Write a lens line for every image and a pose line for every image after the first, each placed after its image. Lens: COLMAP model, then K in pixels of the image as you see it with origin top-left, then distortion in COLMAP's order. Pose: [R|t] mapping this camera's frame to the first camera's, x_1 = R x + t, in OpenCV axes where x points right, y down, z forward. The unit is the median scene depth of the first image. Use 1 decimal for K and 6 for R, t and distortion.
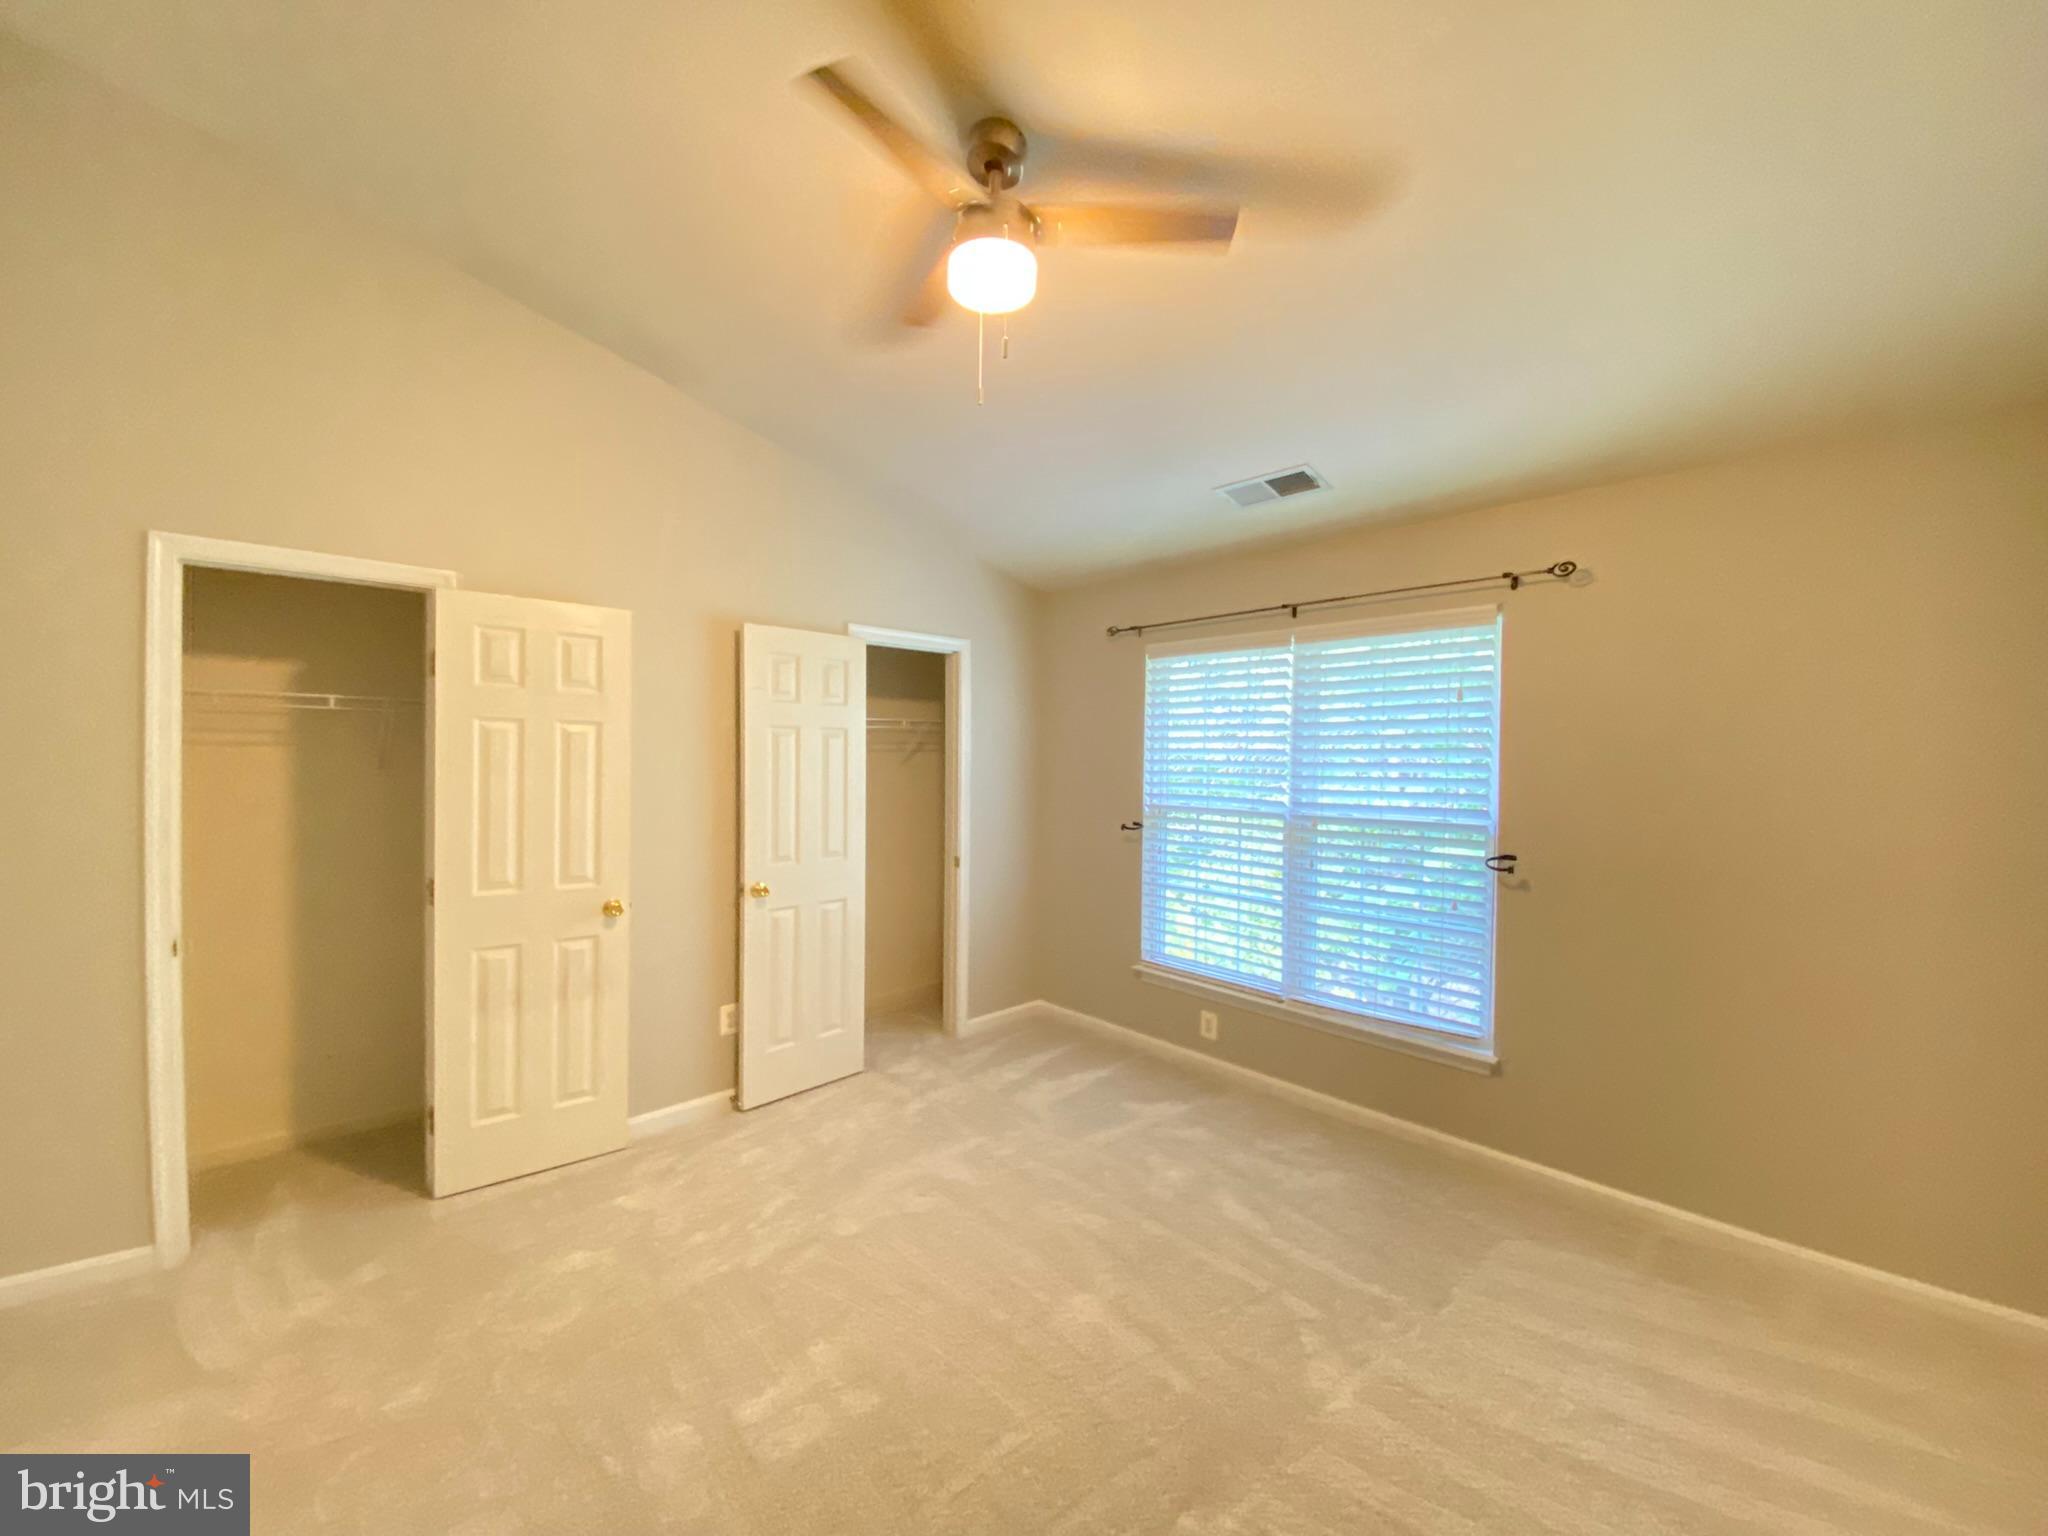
lens RADIAL K [[834.1, 0, 1017.6], [0, 834.1, 770.3], [0, 0, 1]] dist [0.038813, -0.029498]
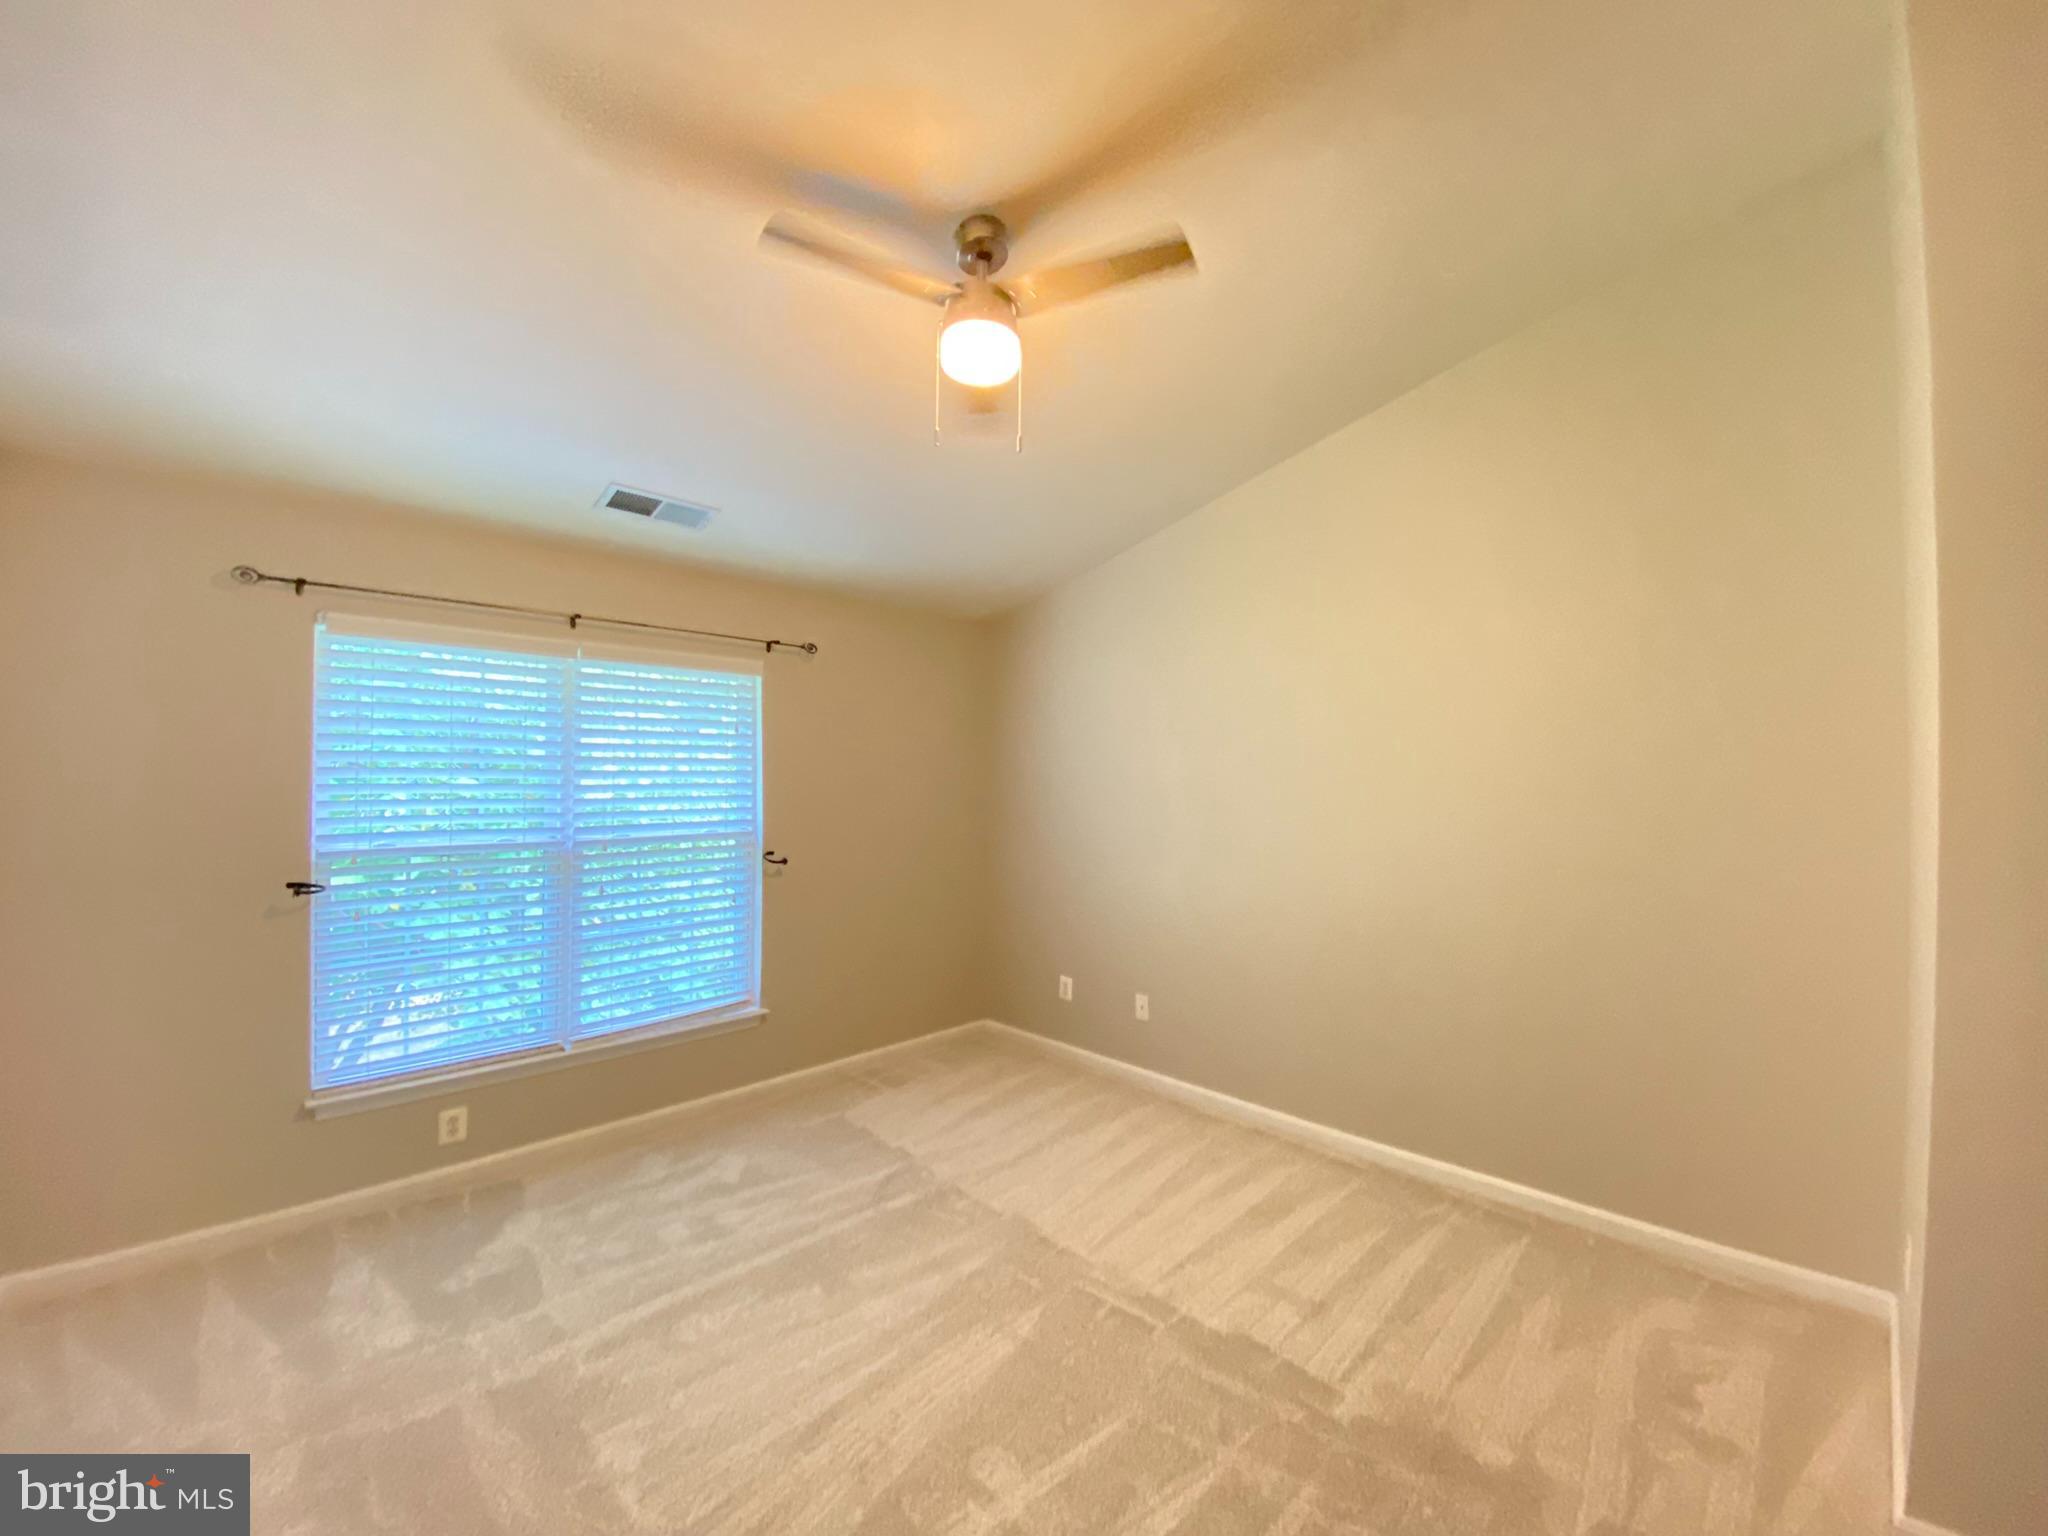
lens RADIAL K [[834.1, 0, 1017.6], [0, 834.1, 770.3], [0, 0, 1]] dist [0.038813, -0.029498]
pose [[-0.036410, -0.002636, 0.999333, -0.628792], [0.013099, 0.999909, 0.003115, -0.022204], [-0.999251, 0.013204, -0.036372, 0.552863]]
